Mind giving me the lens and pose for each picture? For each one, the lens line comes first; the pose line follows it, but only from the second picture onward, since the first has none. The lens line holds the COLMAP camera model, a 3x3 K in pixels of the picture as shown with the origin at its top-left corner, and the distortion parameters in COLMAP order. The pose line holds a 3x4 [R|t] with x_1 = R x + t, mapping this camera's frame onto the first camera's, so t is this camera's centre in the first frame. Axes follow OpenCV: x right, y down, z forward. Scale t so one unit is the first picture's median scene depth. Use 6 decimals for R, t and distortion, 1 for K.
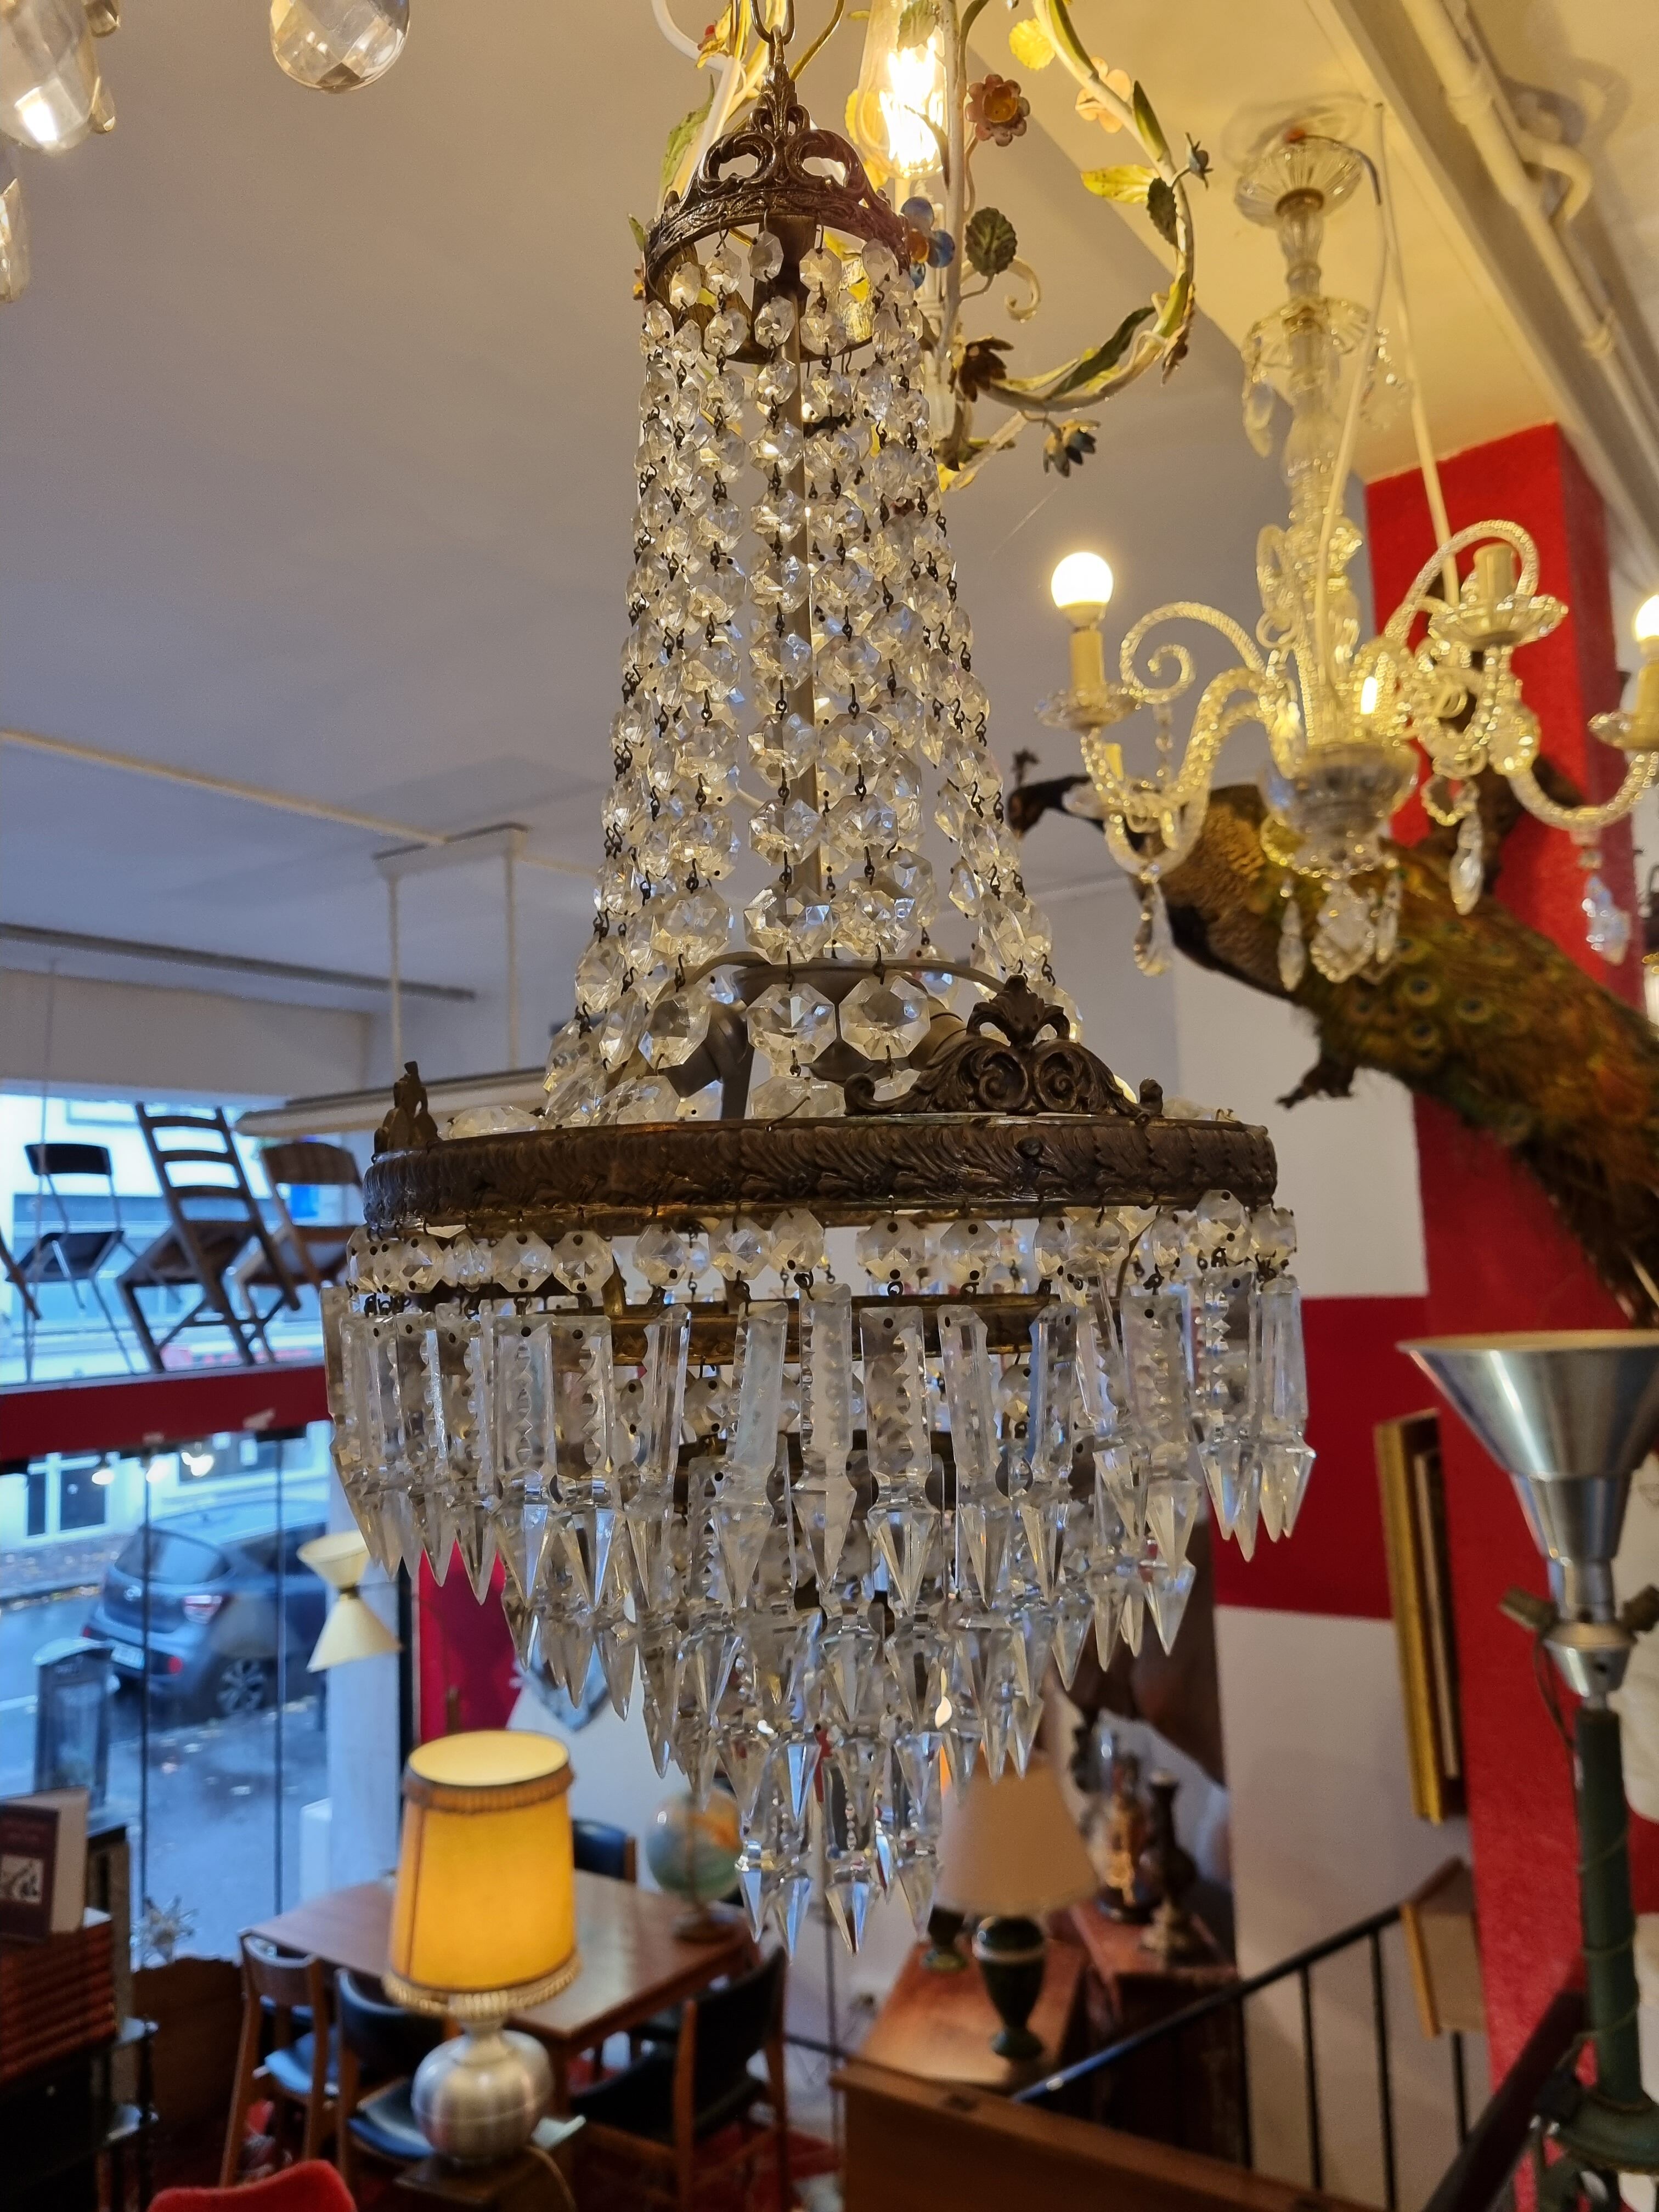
lens RADIAL K [[1699.4, 0, 818.6], [0, 1699.4, 1105.0], [0, 0, 1]] dist [0.057114, -0.043128]
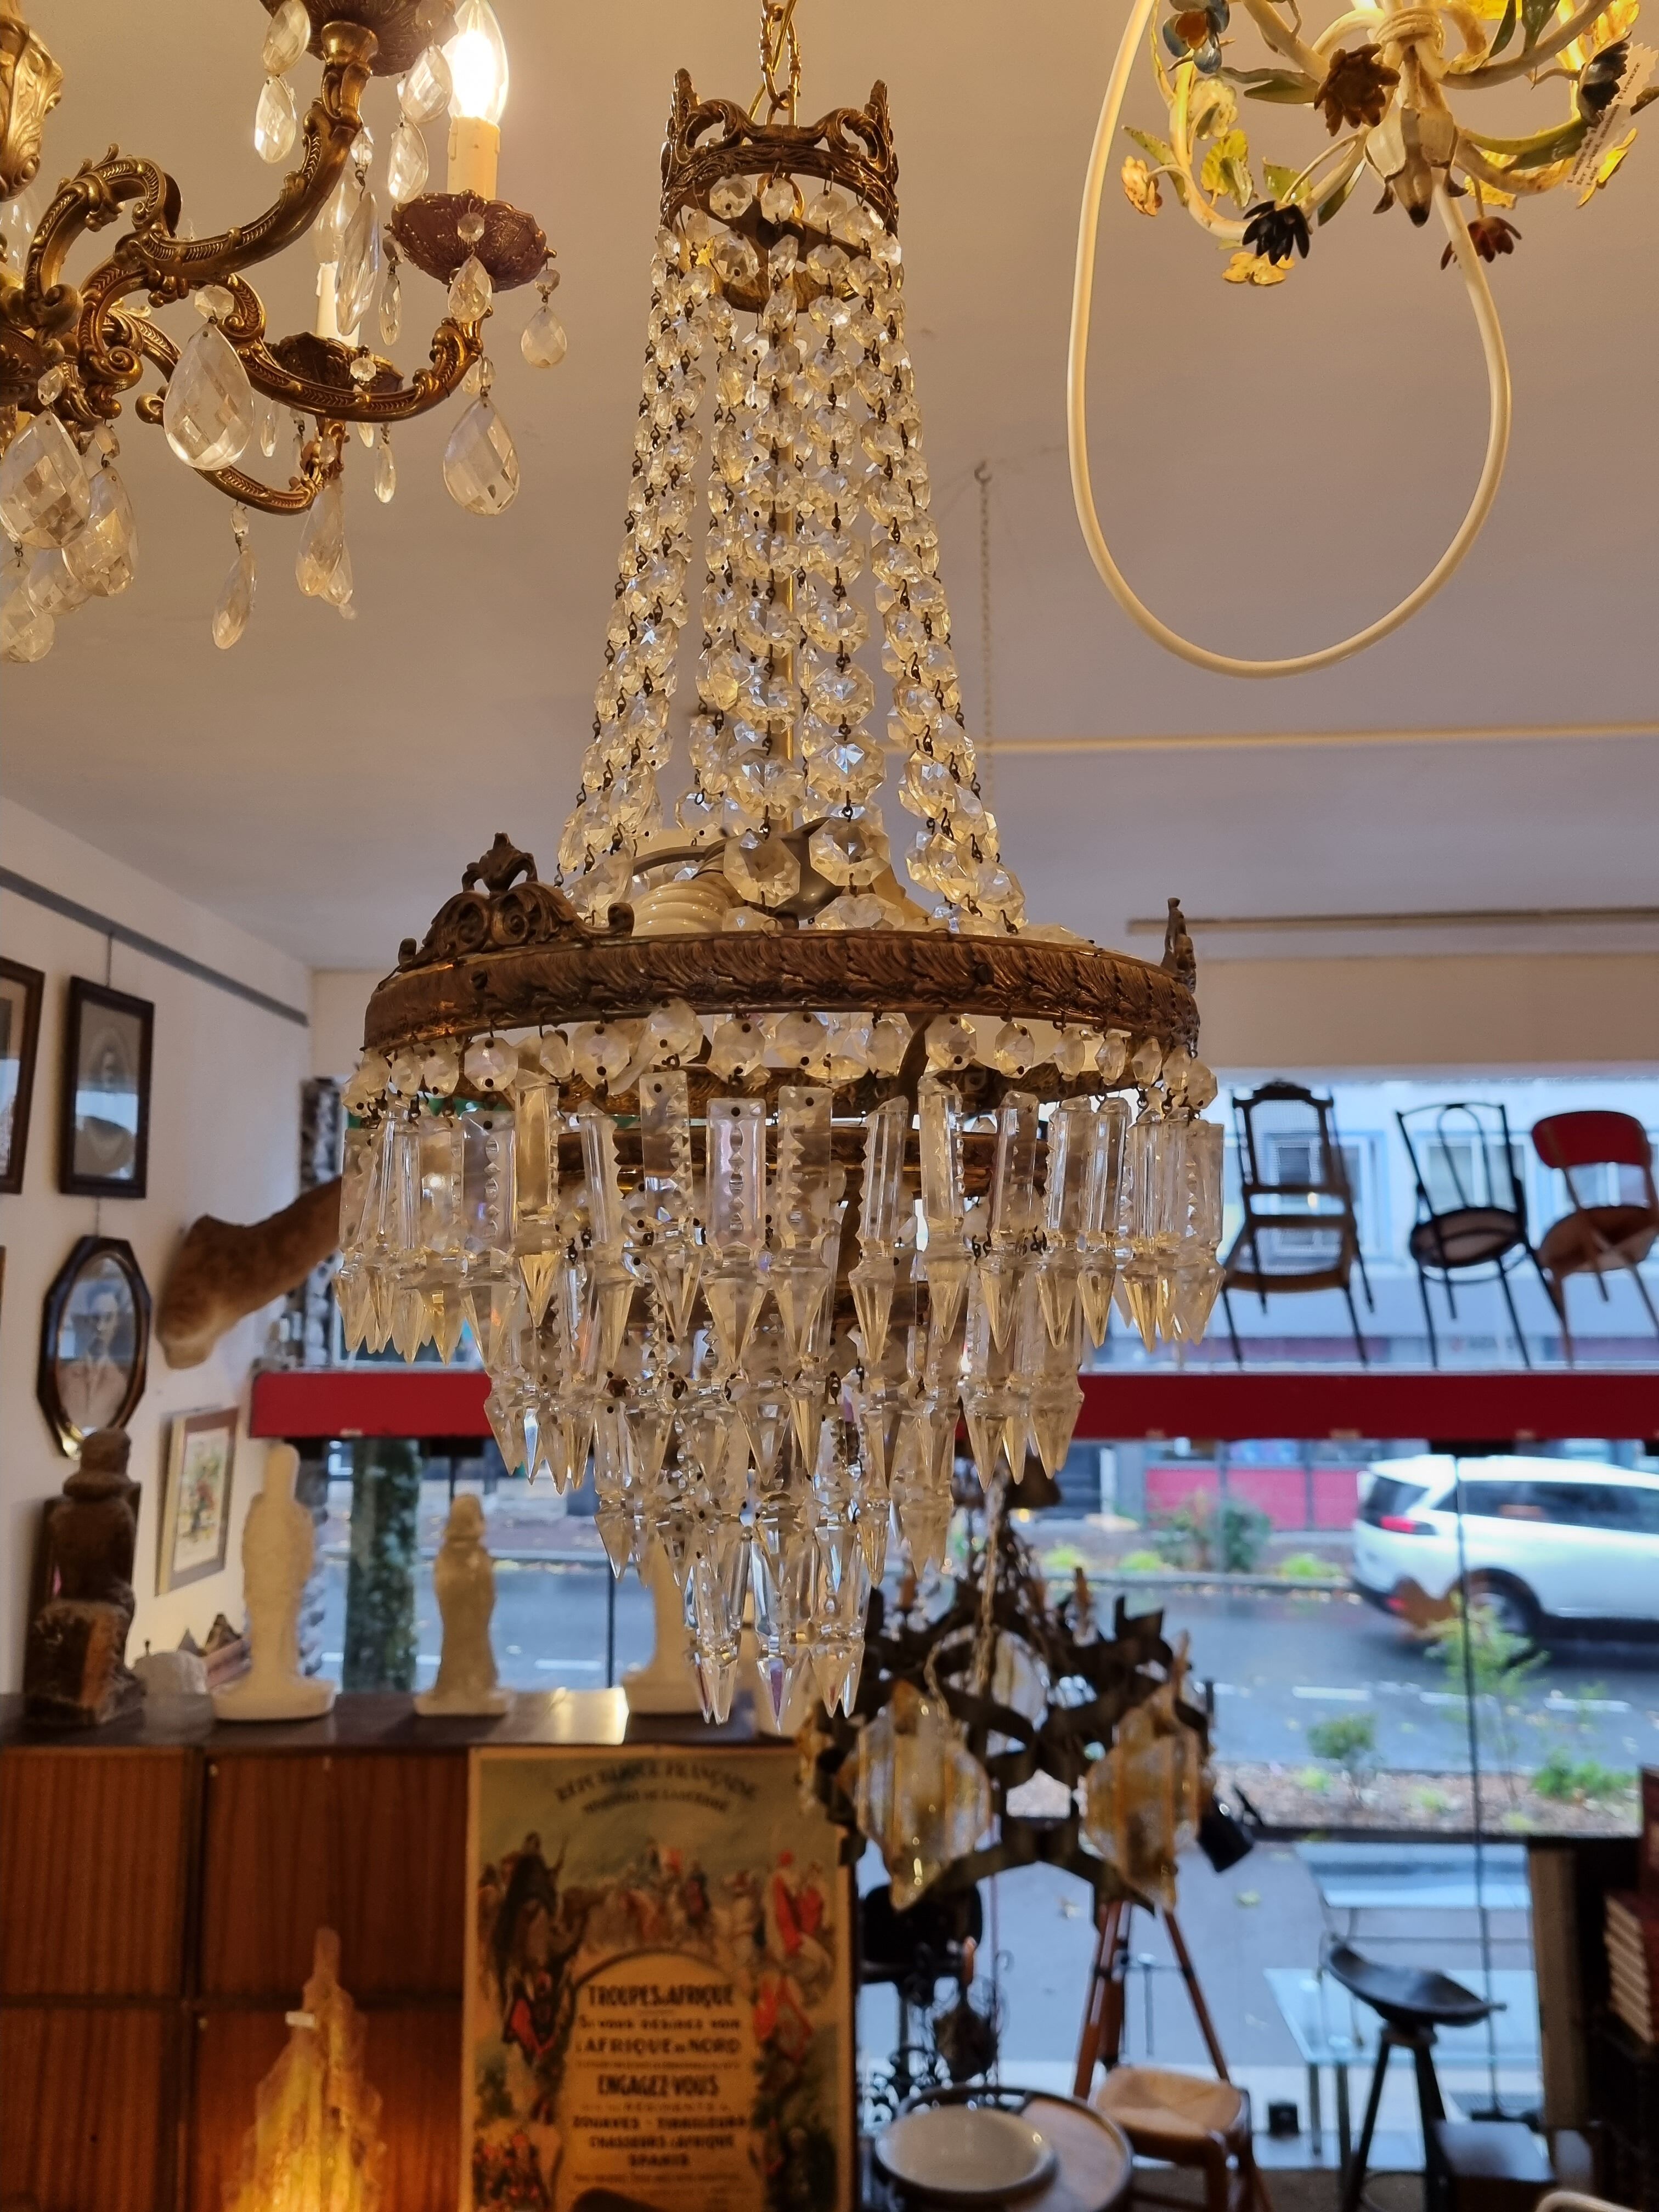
lens RADIAL K [[1699.4, 0, 818.6], [0, 1699.4, 1105.0], [0, 0, 1]] dist [0.057114, -0.043128]
pose [[0.532299, -0.067287, -0.843878, 1.205158], [0.061346, 0.997281, -0.040823, 0.169006], [0.844330, -0.030038, 0.534980, 0.568046]]
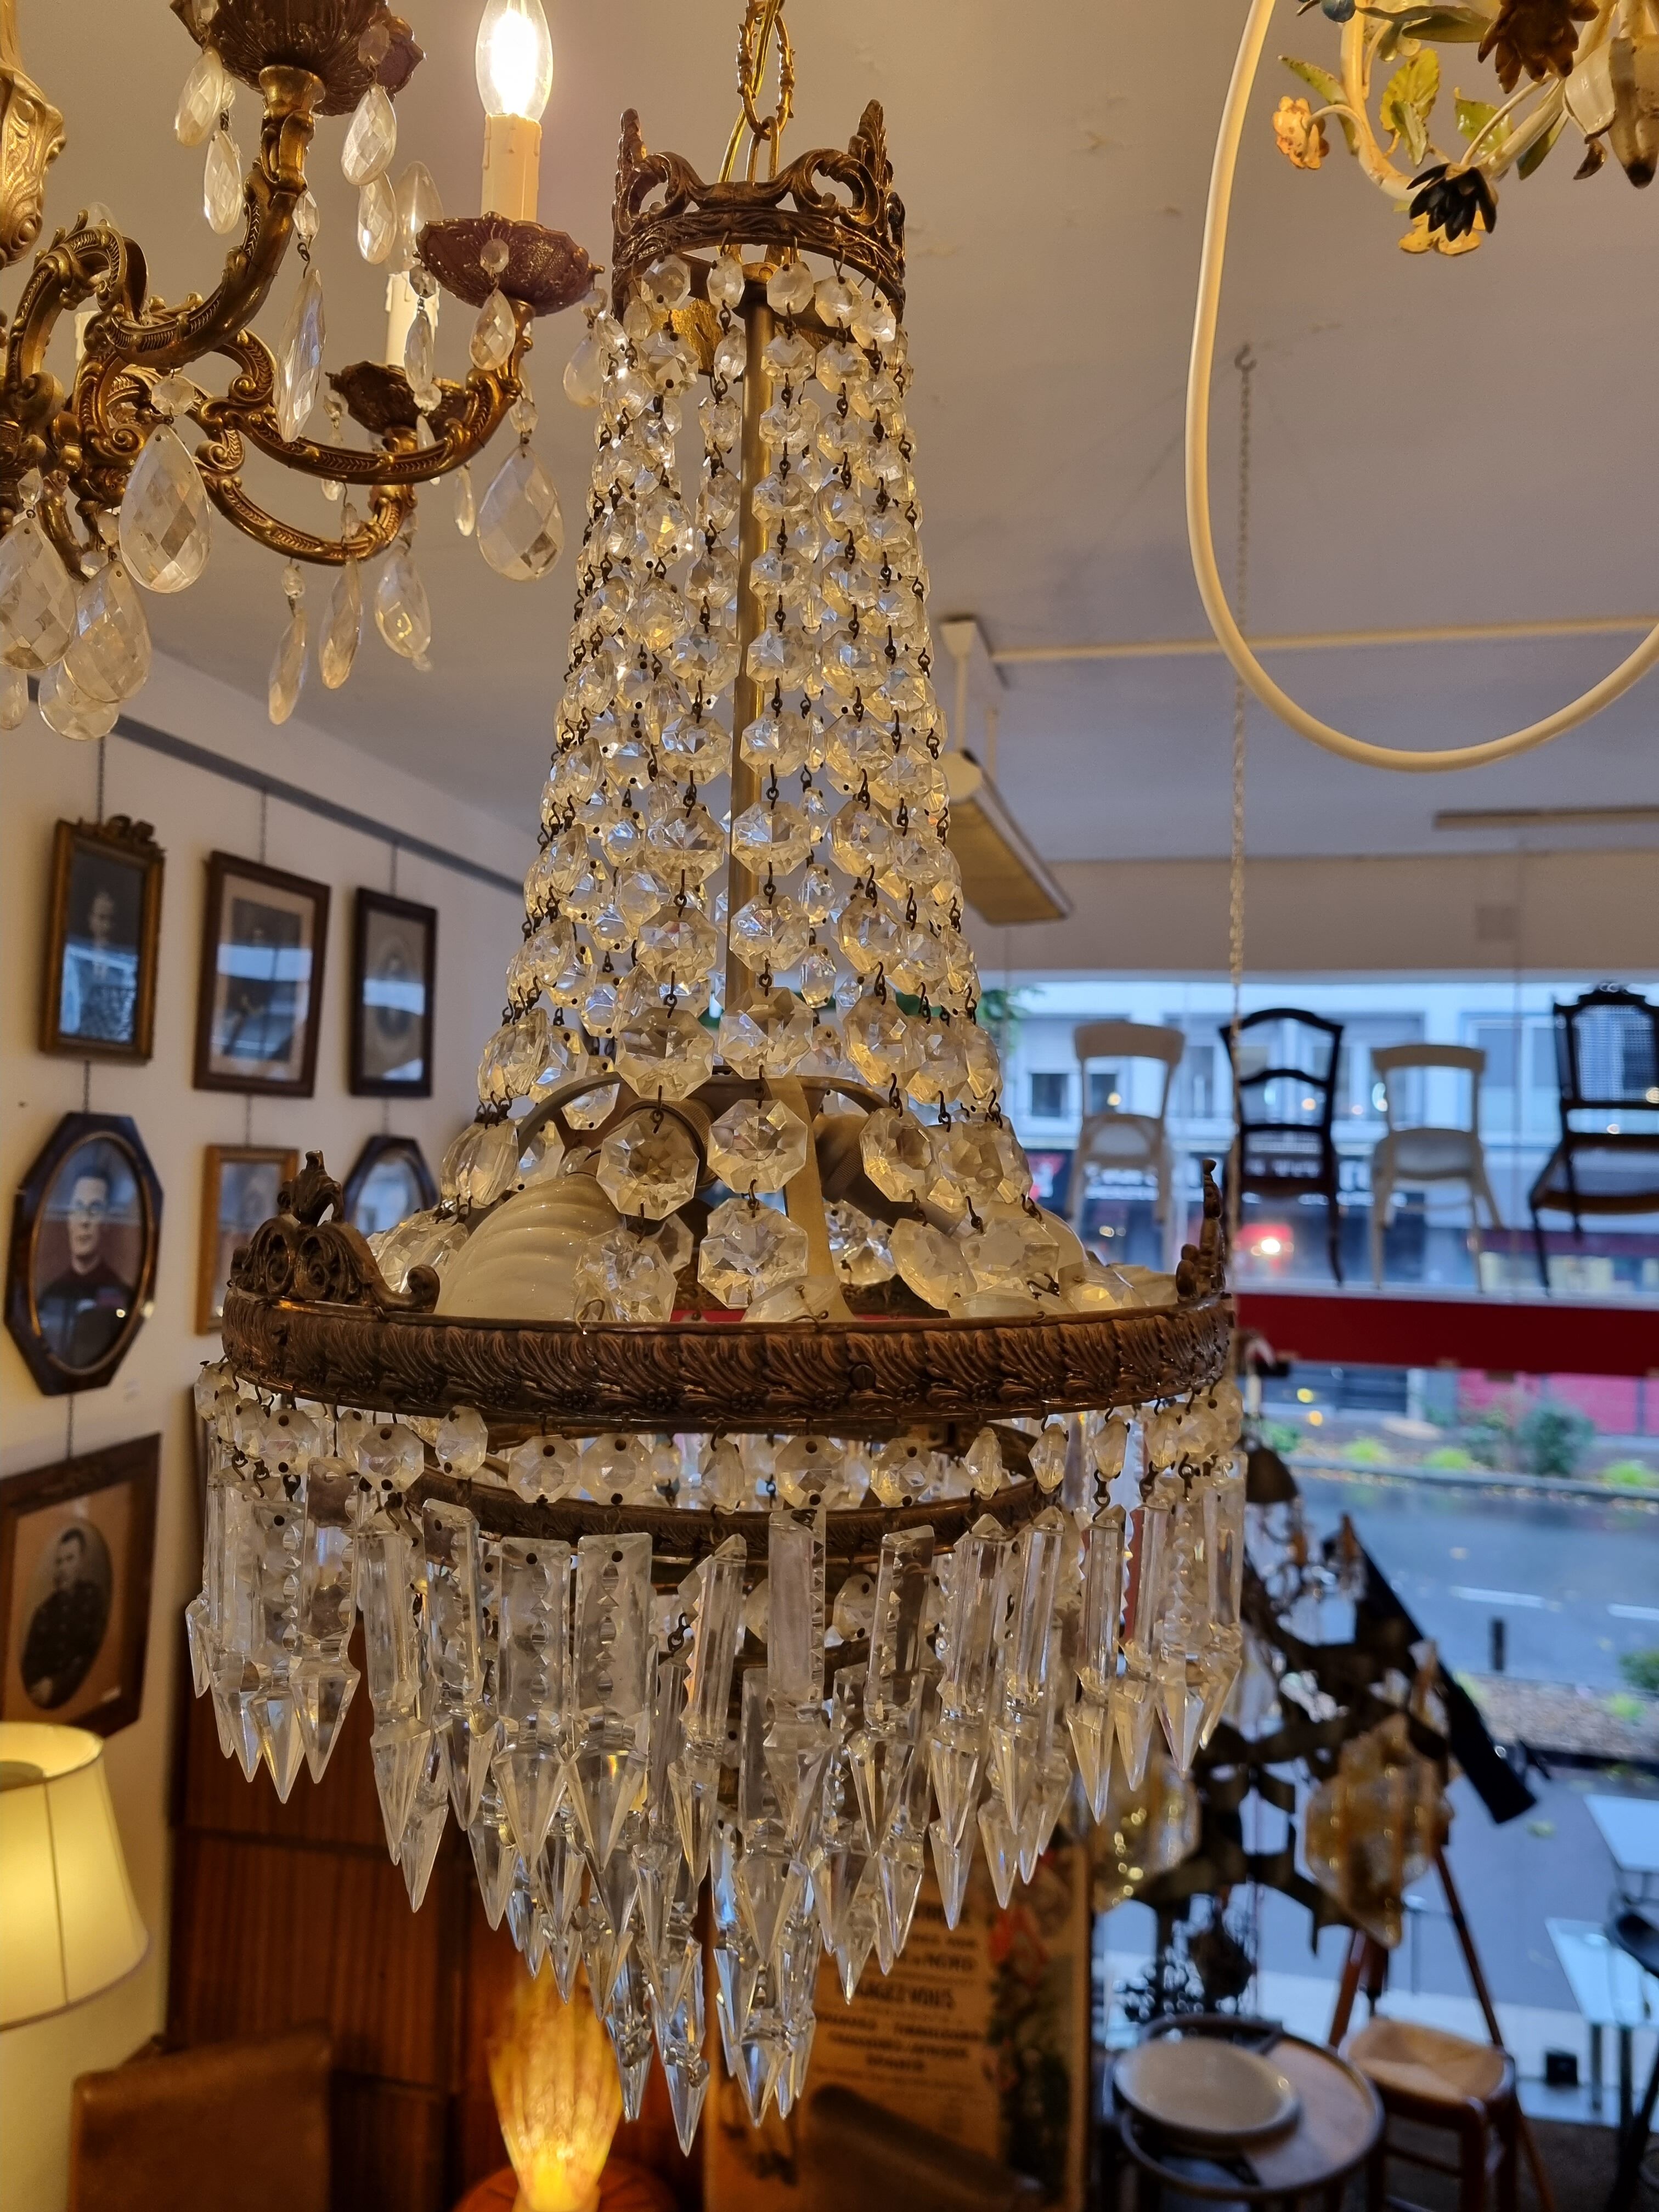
lens RADIAL K [[1695.0, 0, 815.4], [0, 1695.0, 1099.9], [0, 0, 1]] dist [0.051462, -0.040720]
pose [[0.369749, 0.011548, -0.929060, 1.122899], [0.047578, 0.998376, 0.031344, -0.123565], [0.927913, -0.055792, 0.368599, 0.923908]]
